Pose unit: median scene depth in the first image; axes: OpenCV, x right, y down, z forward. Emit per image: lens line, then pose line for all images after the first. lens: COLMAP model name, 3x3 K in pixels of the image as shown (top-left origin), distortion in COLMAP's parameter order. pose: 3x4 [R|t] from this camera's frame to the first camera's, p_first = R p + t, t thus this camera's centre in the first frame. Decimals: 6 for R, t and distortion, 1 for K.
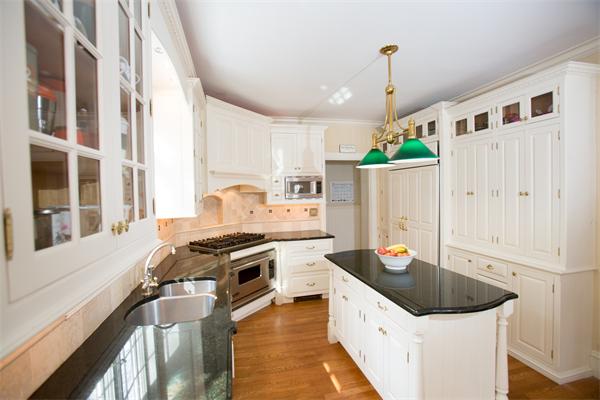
lens RADIAL K [[272.9, 0, 295.3], [0, 272.9, 196.6], [0, 0, 1]] dist [-0.069511, 0.027935]
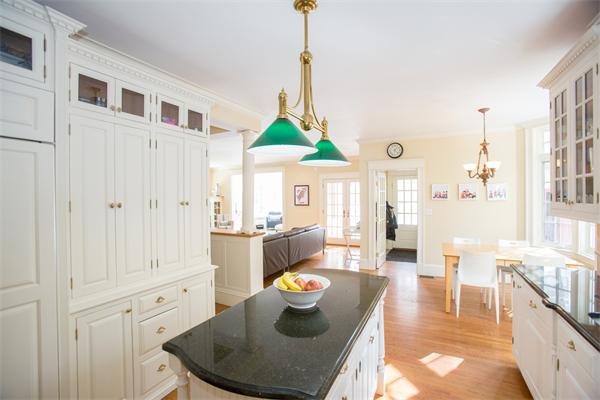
lens RADIAL K [[272.9, 0, 295.3], [0, 272.9, 196.6], [0, 0, 1]] dist [-0.069511, 0.027935]
pose [[-0.729612, 0.025275, 0.683394, -0.057978], [0.044686, 0.998943, 0.010763, -0.015867], [-0.682400, 0.038391, -0.729970, 0.862242]]
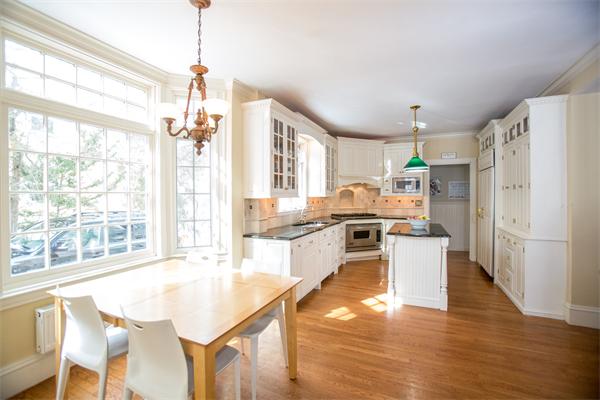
lens RADIAL K [[272.9, 0, 295.3], [0, 272.9, 196.6], [0, 0, 1]] dist [-0.069511, 0.027935]
pose [[0.784673, 0.022927, -0.619485, 0.504765], [-0.029038, 0.999578, 0.000213, 0.050167], [0.619229, 0.017821, 0.785008, -0.556034]]
